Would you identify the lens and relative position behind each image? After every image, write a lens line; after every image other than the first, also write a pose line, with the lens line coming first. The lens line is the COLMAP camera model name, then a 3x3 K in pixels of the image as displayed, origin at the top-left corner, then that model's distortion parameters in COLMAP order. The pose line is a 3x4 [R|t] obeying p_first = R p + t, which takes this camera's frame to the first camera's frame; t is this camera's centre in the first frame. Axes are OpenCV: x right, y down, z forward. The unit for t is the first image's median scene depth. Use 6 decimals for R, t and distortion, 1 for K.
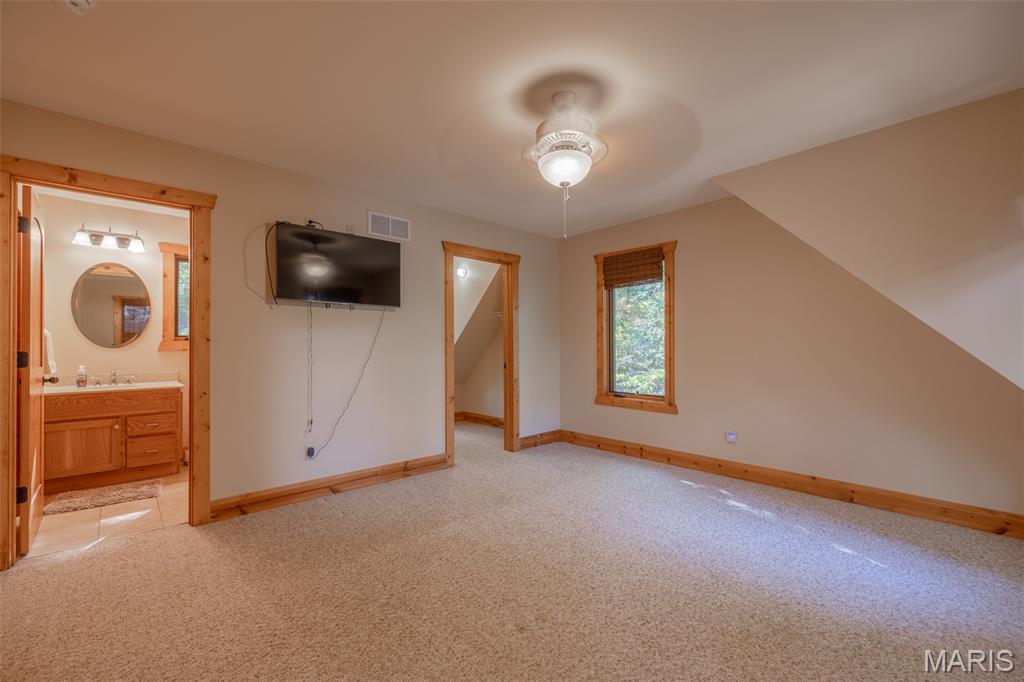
lens RADIAL K [[425.9, 0, 508.9], [0, 425.9, 344.1], [0, 0, 1]] dist [-0.000201, -0.000646]
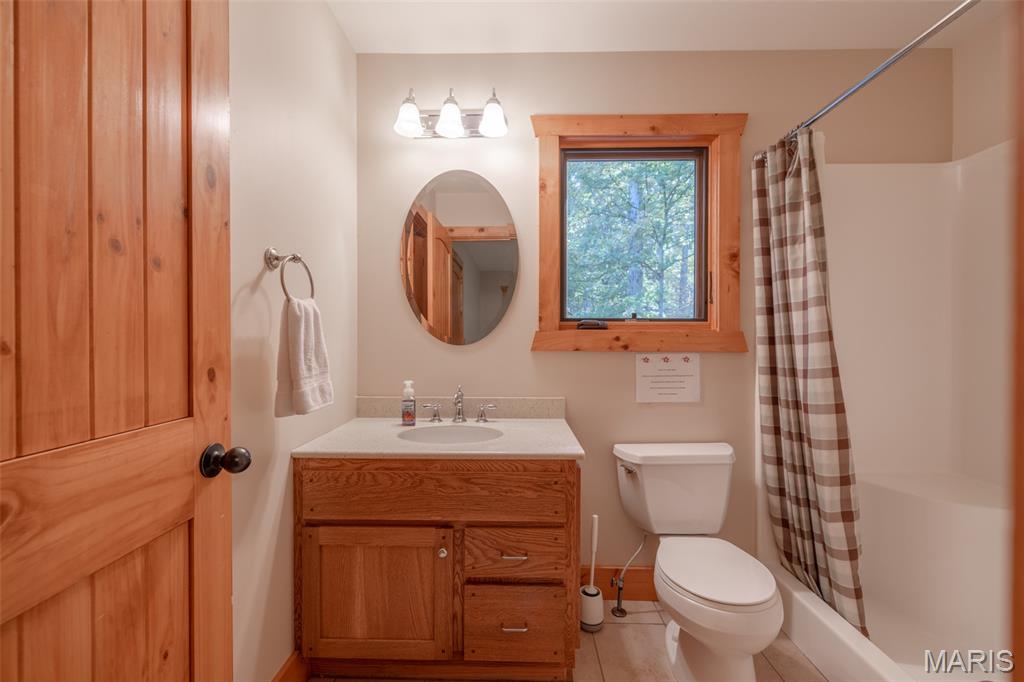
lens RADIAL K [[425.9, 0, 510.9], [0, 425.9, 340.2], [0, 0, 1]] dist [-0.000201, -0.000646]
pose [[0.724086, 0.001587, -0.689708, -0.576333], [0.001818, 0.999989, 0.004209, 0.002242], [0.689707, -0.004302, 0.724076, 0.718265]]
